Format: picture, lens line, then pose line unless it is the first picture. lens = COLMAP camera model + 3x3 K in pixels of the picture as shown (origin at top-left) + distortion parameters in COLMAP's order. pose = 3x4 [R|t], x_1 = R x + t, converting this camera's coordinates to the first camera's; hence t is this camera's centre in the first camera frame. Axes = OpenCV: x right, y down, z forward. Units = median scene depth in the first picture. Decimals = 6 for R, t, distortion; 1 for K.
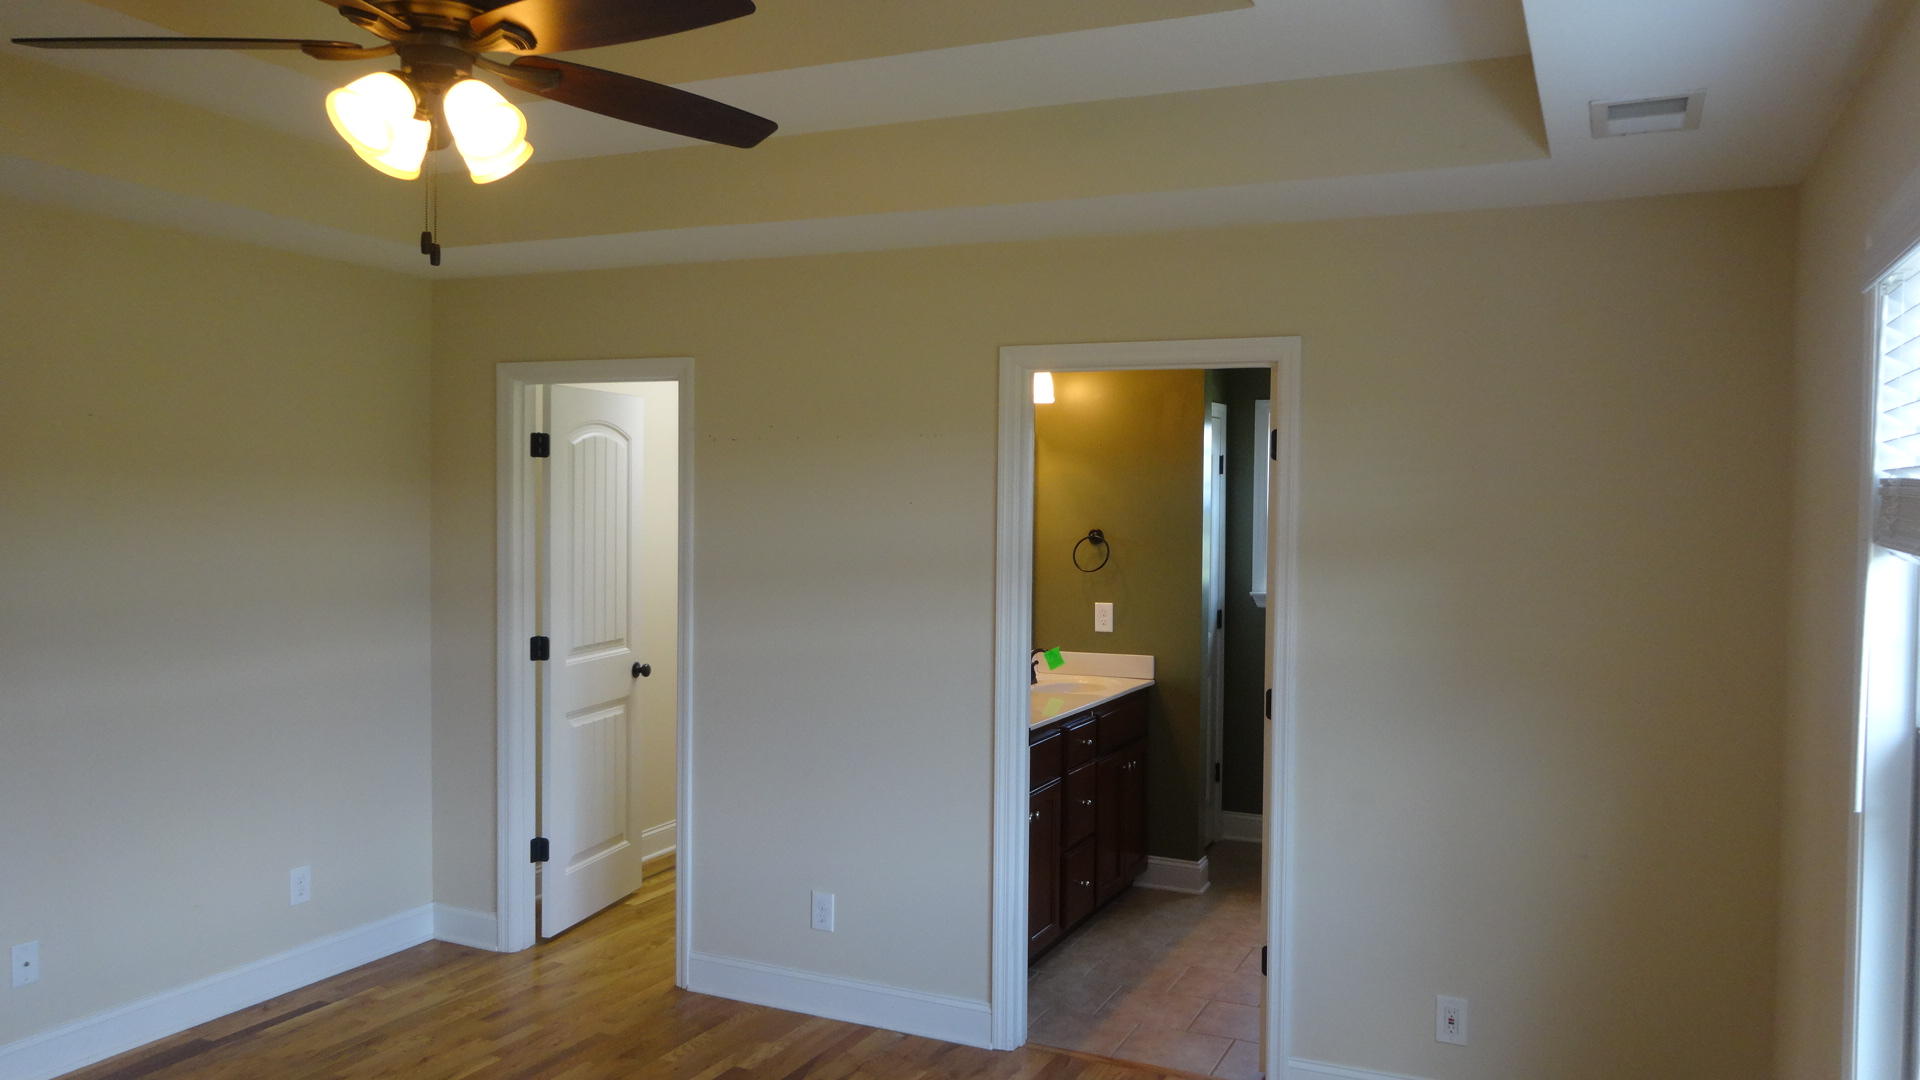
lens RADIAL K [[1429.8, 0, 960.0], [0, 1429.8, 540.0], [0, 0, 1]] dist [-0.000049, -0.005031]
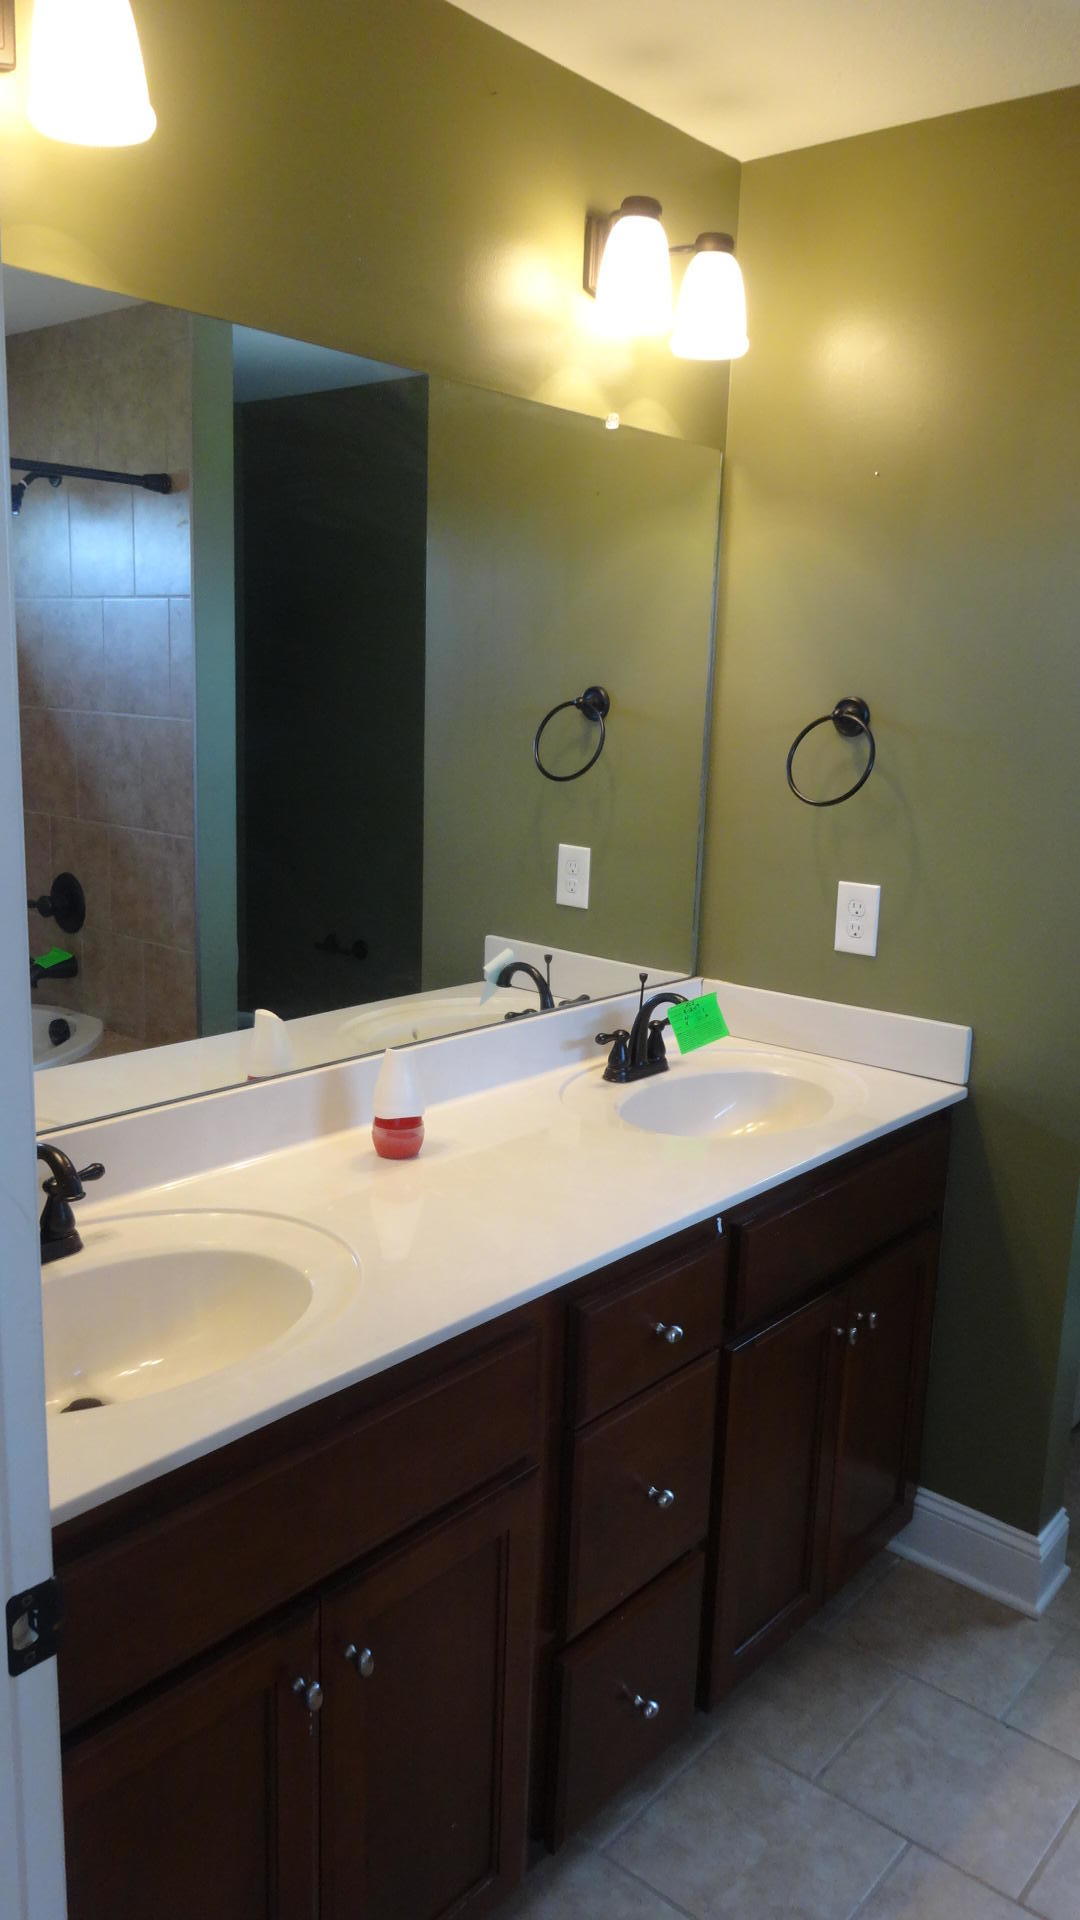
lens RADIAL K [[1429.8, 0, 540.0], [0, 1429.8, 960.0], [0, 0, 1]] dist [-0.000049, -0.005031]
pose [[0.963056, 0.075556, -0.258486, 0.120800], [-0.033478, 0.985980, 0.163474, 0.002356], [0.267214, -0.148780, 0.952083, 0.591707]]
